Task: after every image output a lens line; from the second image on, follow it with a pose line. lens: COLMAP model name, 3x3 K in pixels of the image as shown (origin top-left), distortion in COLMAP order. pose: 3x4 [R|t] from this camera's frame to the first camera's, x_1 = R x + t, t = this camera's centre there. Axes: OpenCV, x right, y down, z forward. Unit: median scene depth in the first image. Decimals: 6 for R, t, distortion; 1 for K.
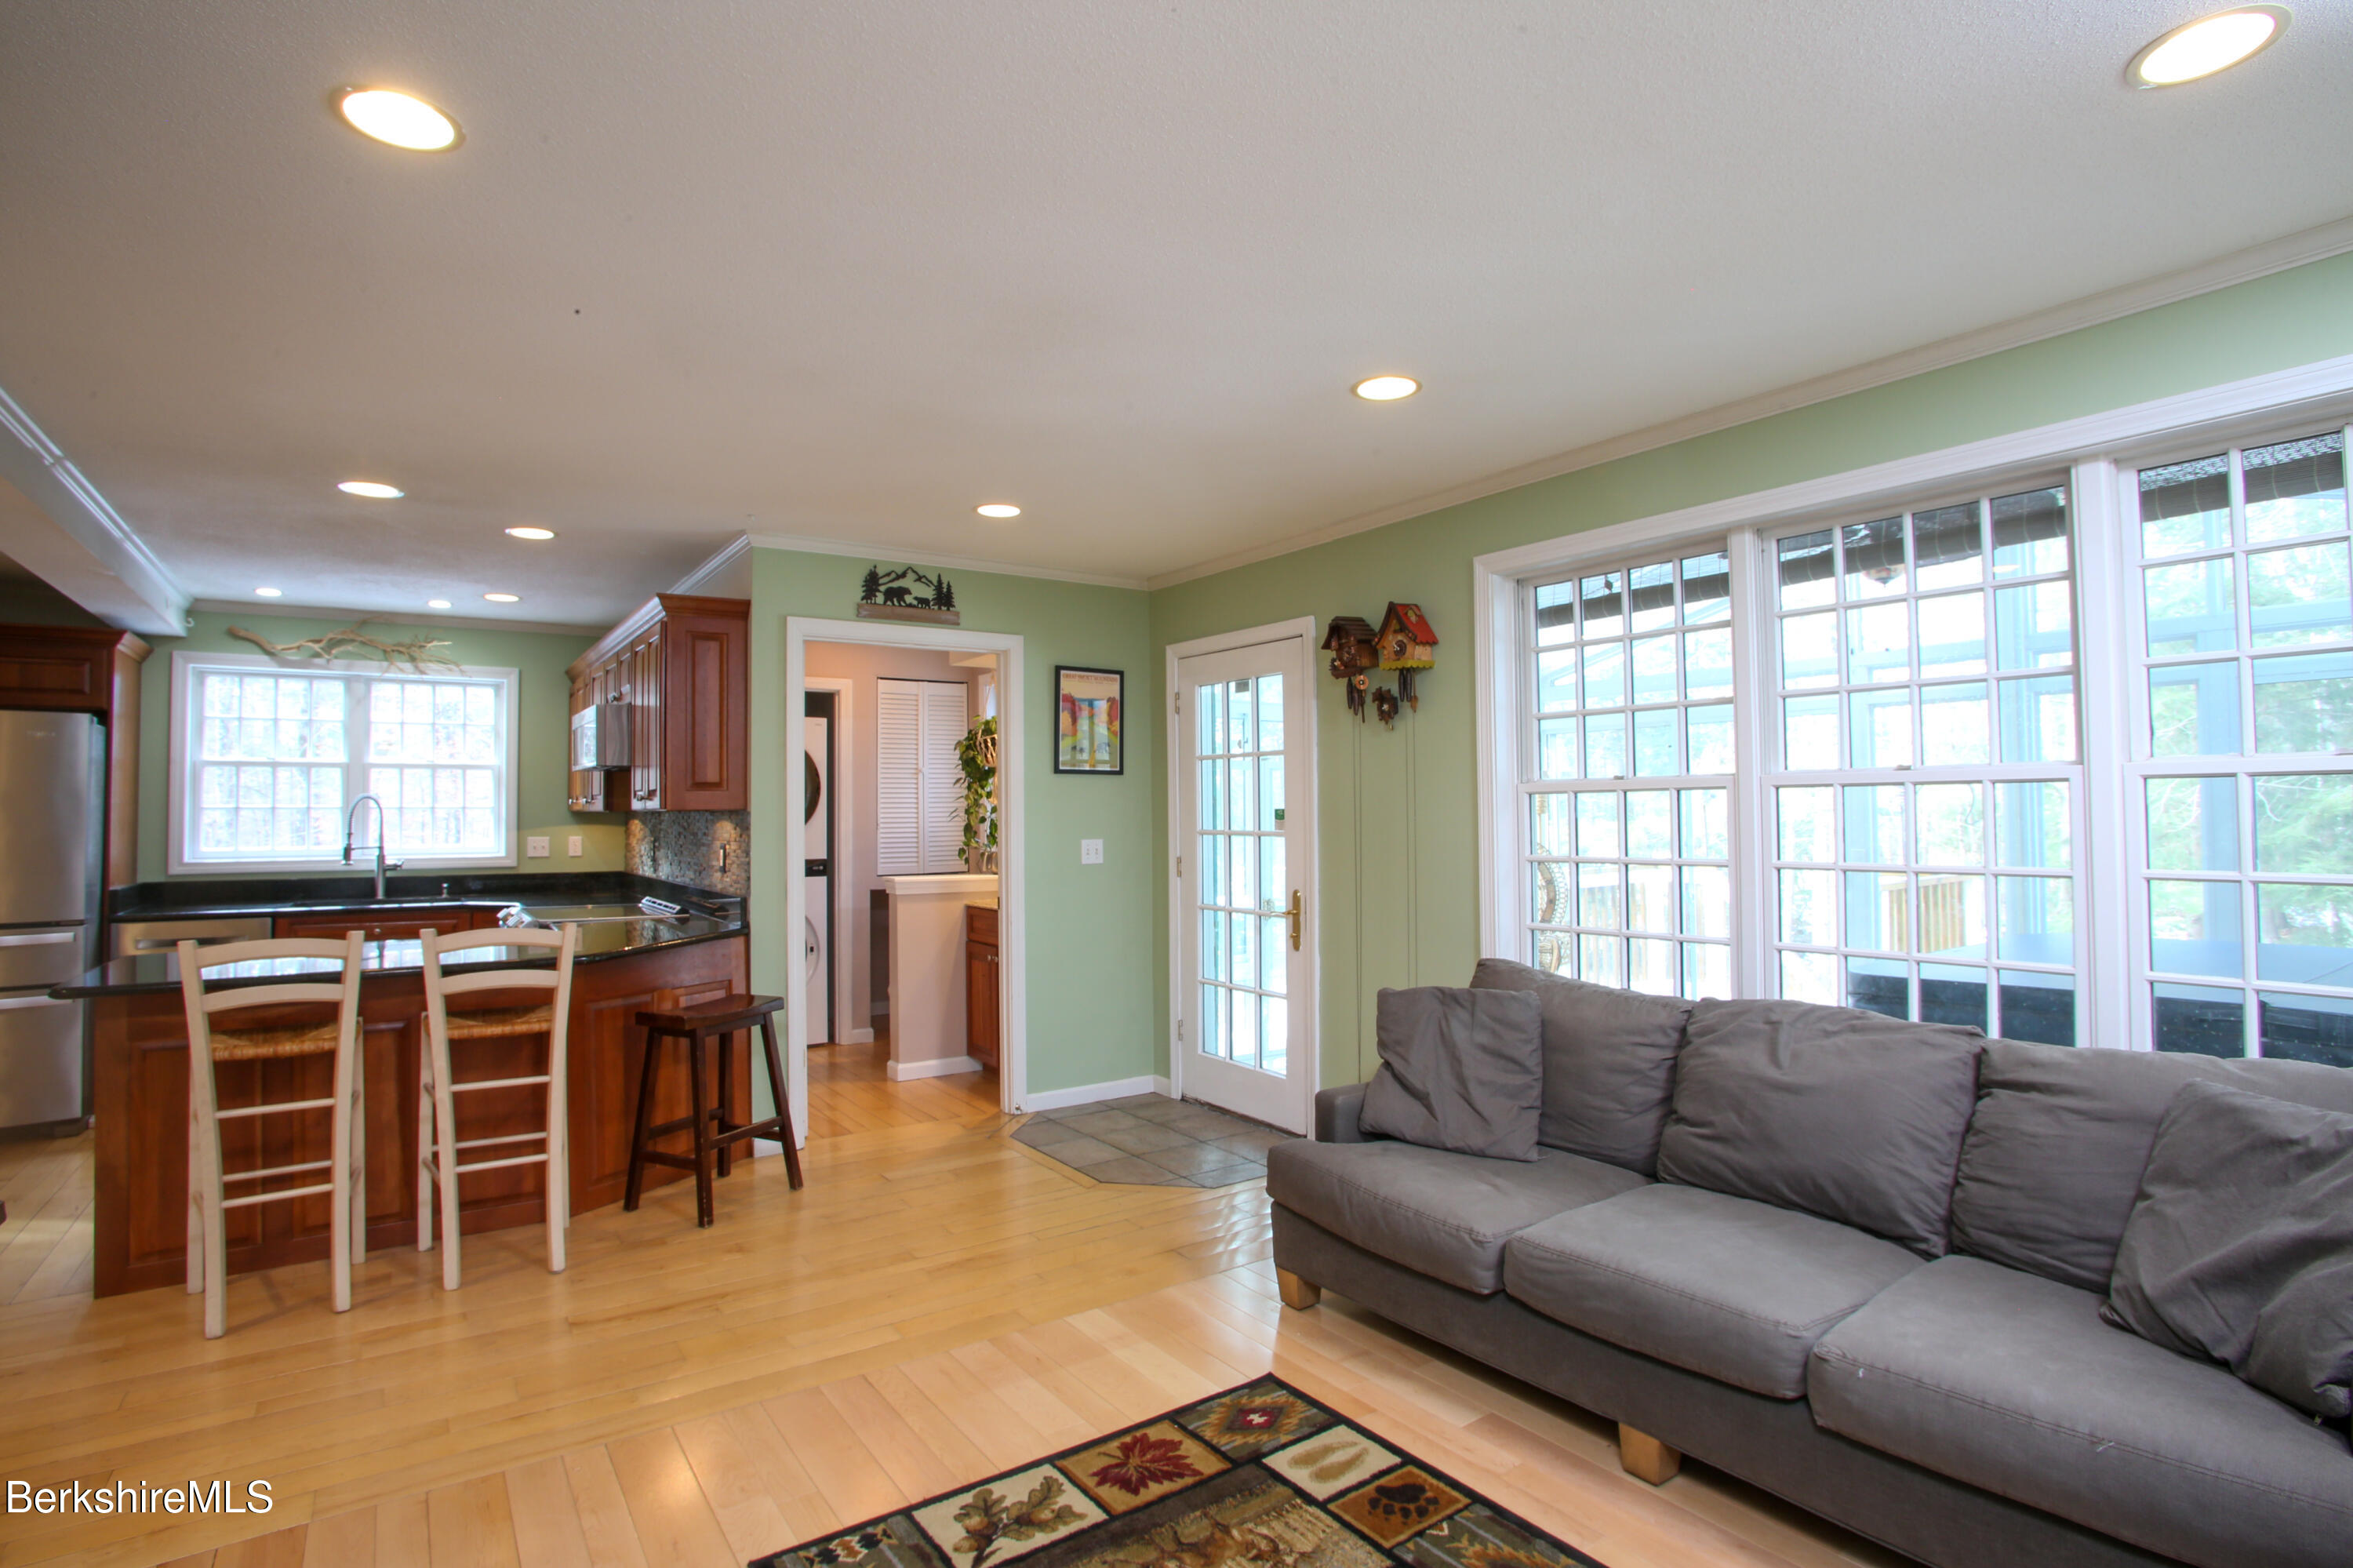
lens RADIAL K [[1136.6, 0, 1166.7], [0, 1136.6, 776.1], [0, 0, 1]] dist [-0.085749, 0.029234]
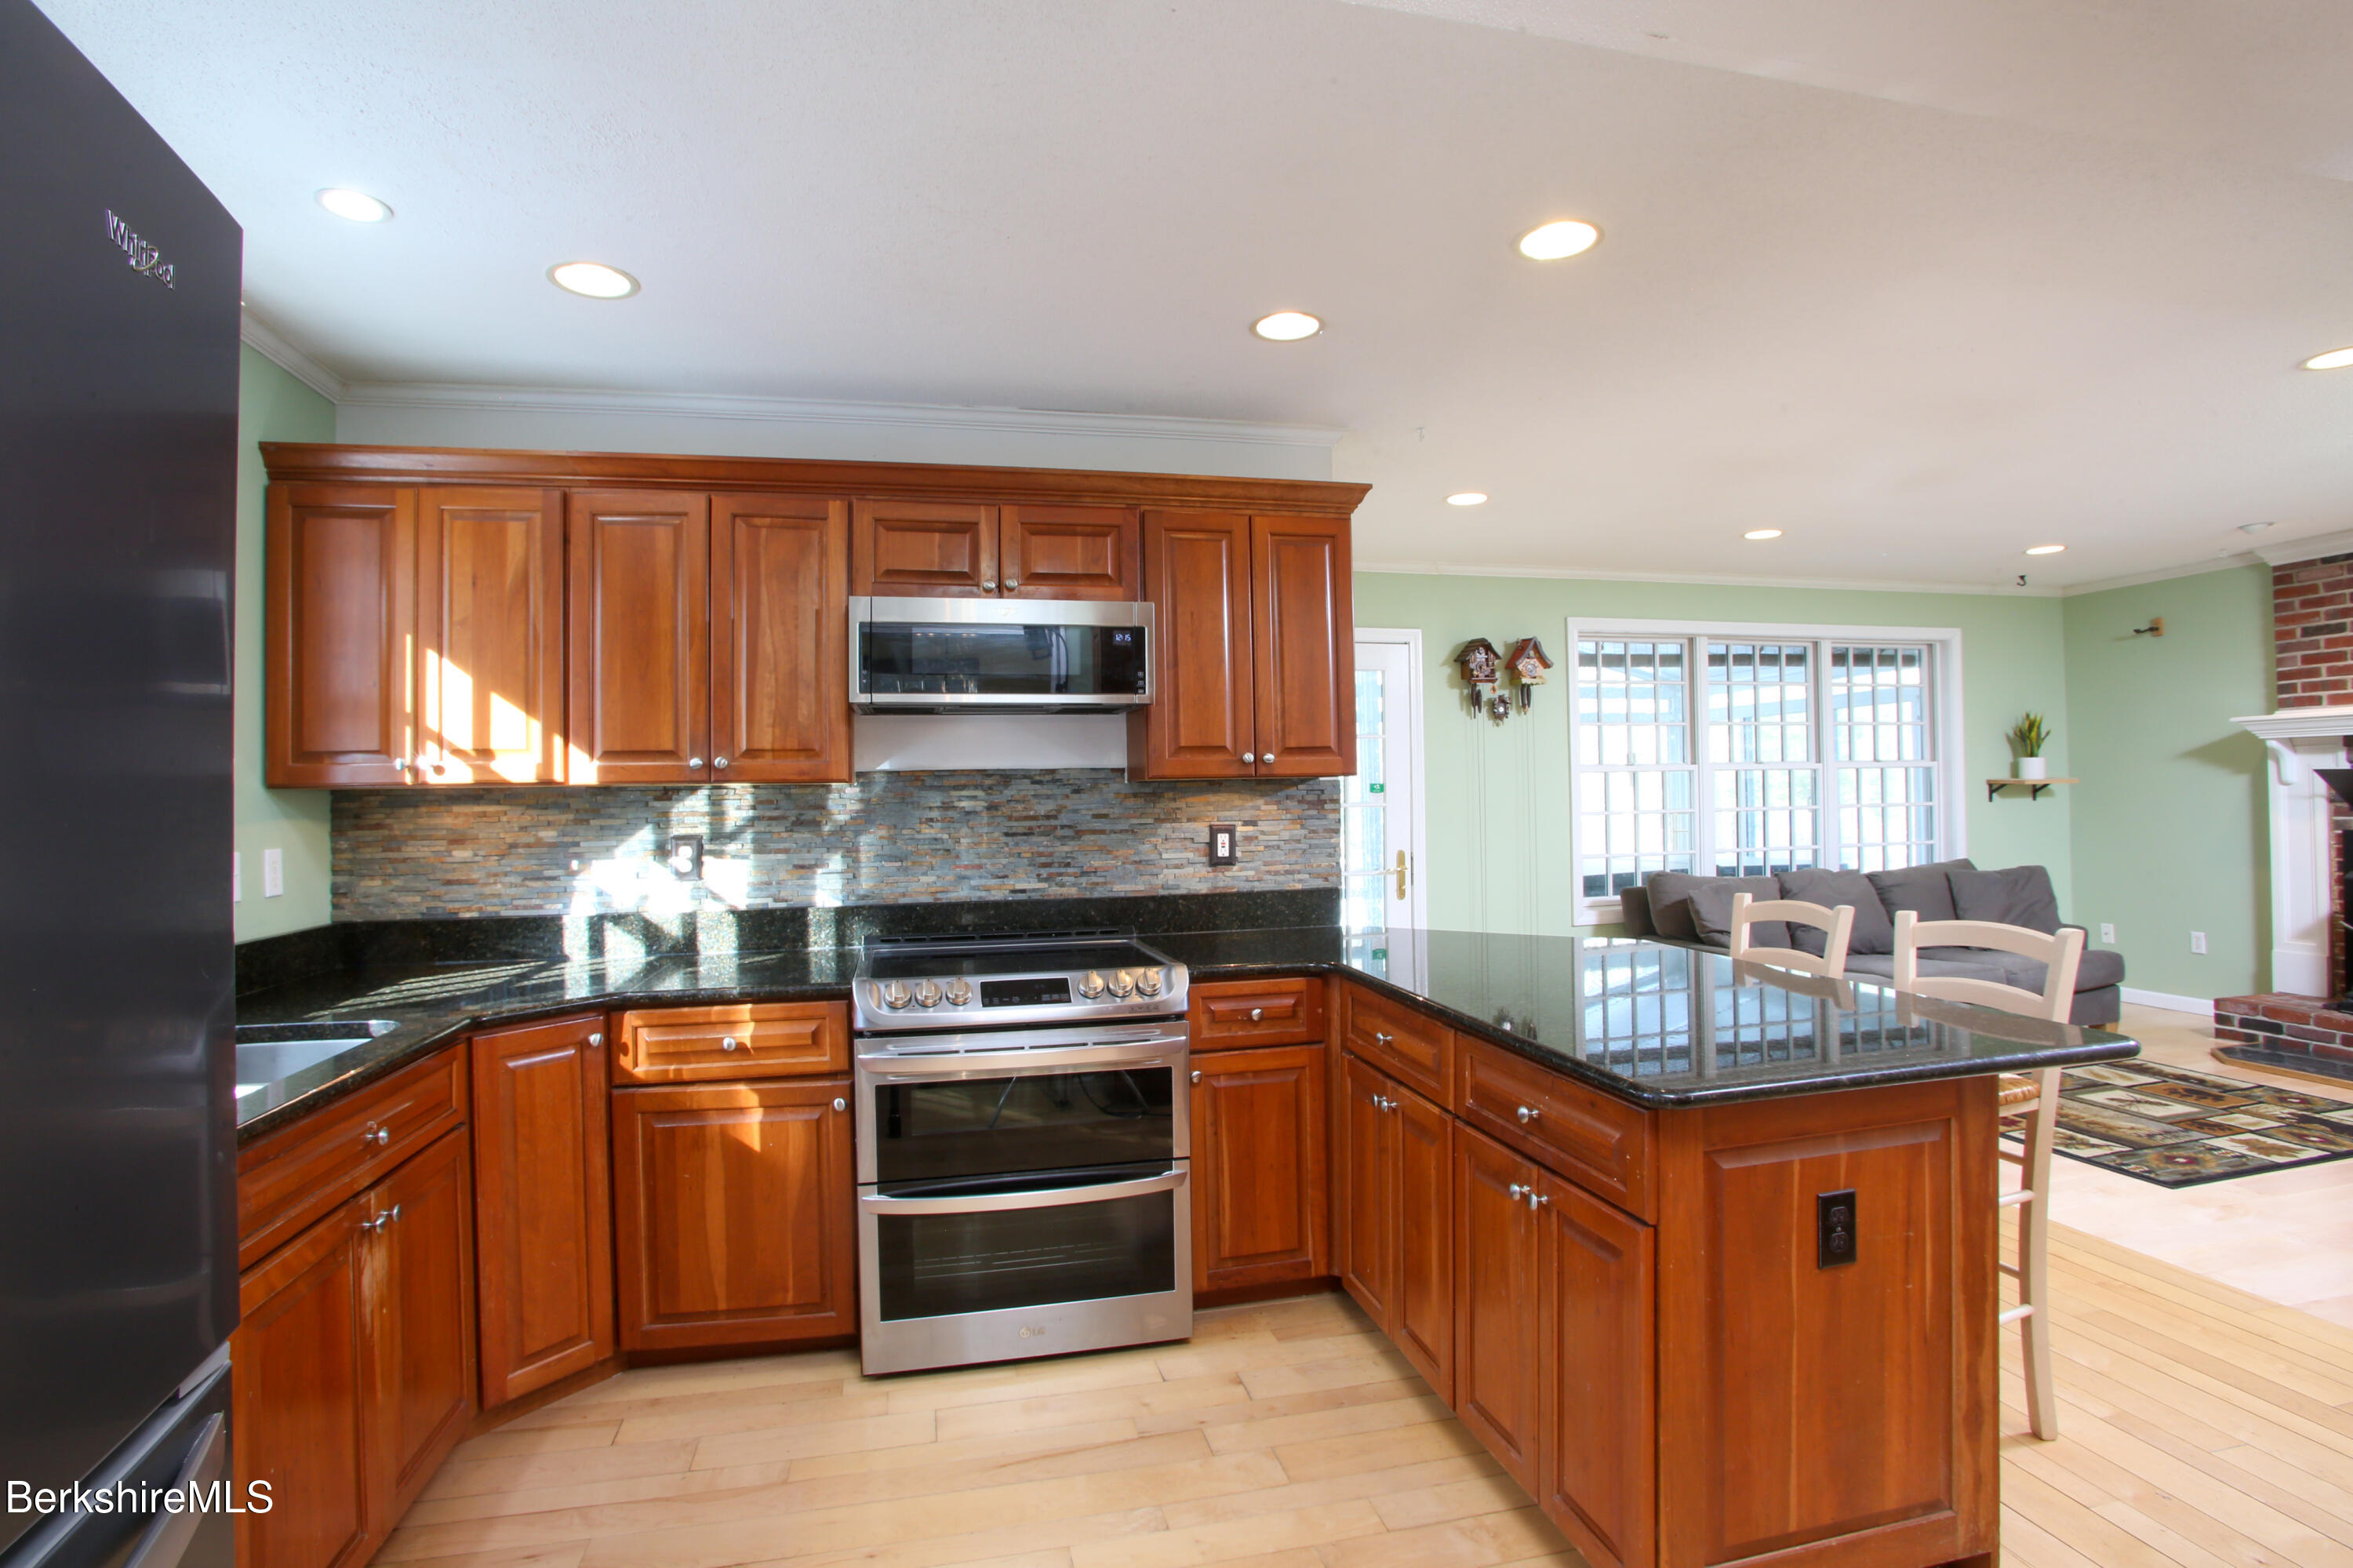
lens RADIAL K [[1136.6, 0, 1166.7], [0, 1136.6, 776.1], [0, 0, 1]] dist [-0.085749, 0.029234]
pose [[0.380156, 0.015853, 0.924787, -2.261319], [-0.016400, 0.999811, -0.010397, 0.077236], [-0.924777, -0.011214, 0.380344, 1.584286]]
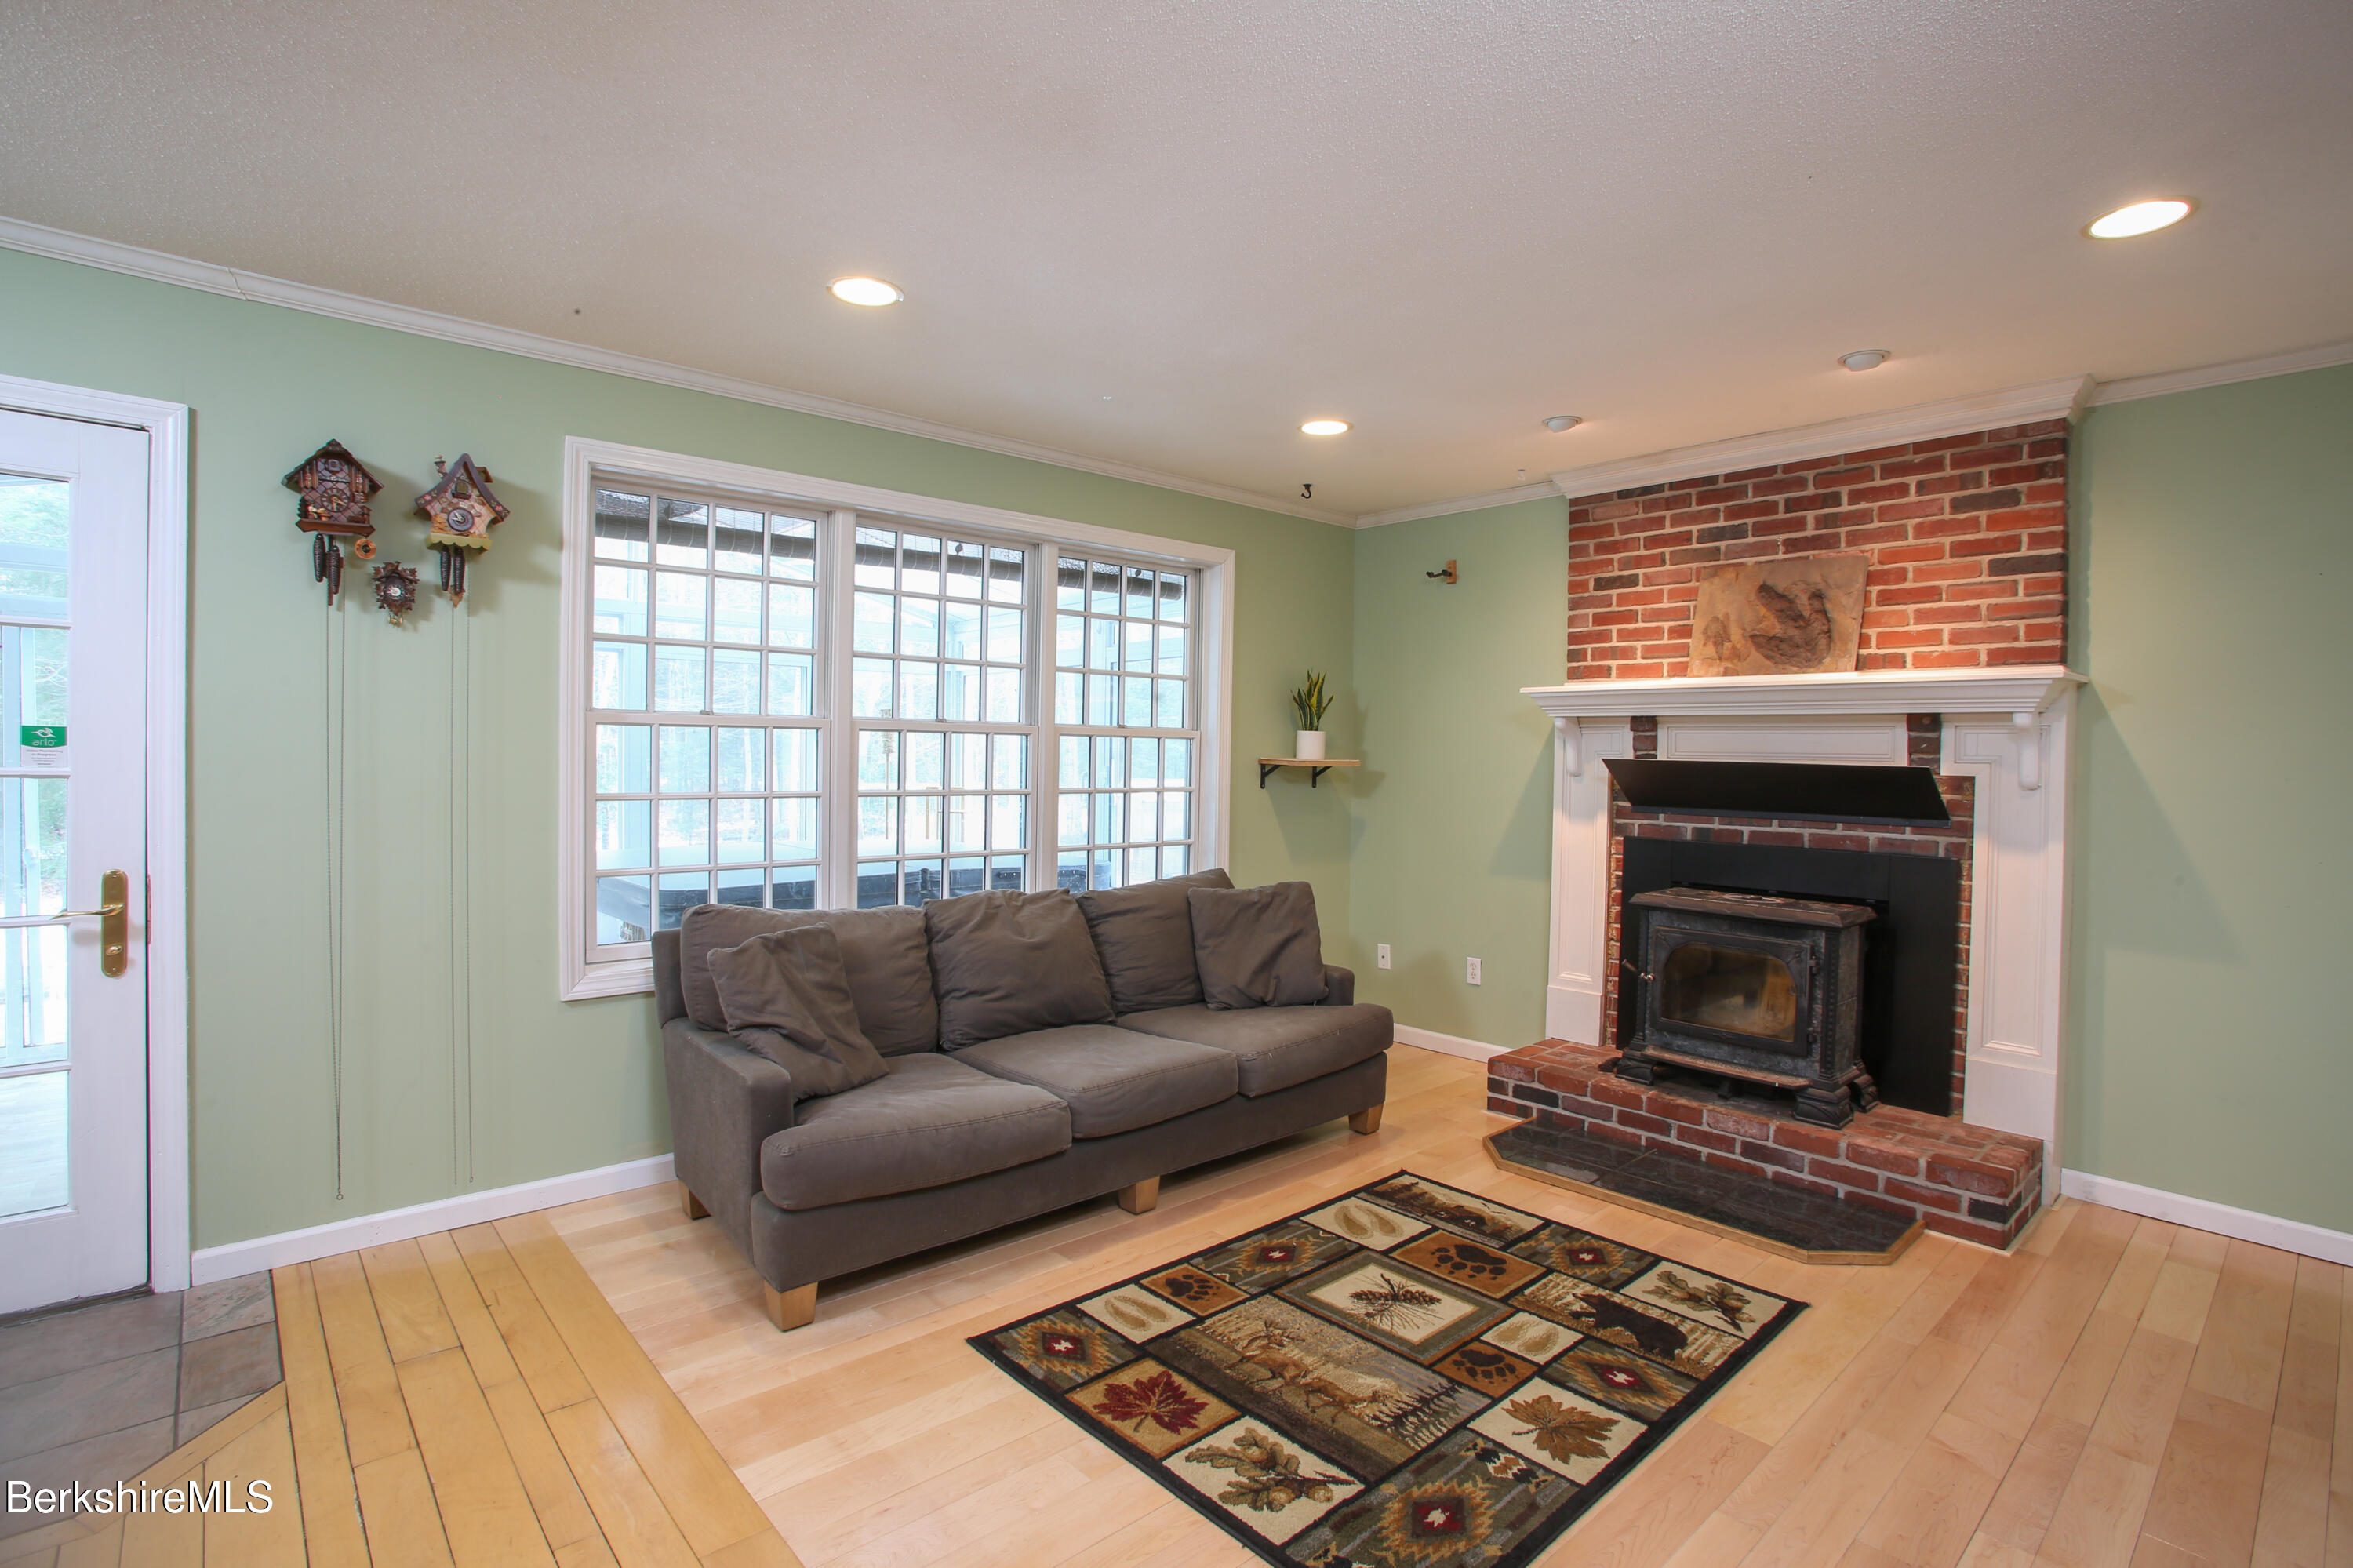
lens RADIAL K [[1136.6, 0, 1166.7], [0, 1136.6, 776.1], [0, 0, 1]] dist [-0.085749, 0.029234]
pose [[-0.111102, -0.015244, 0.993692, -0.999392], [-0.048132, 0.998792, 0.009941, 0.044350], [-0.992643, -0.046724, -0.111702, 1.112381]]
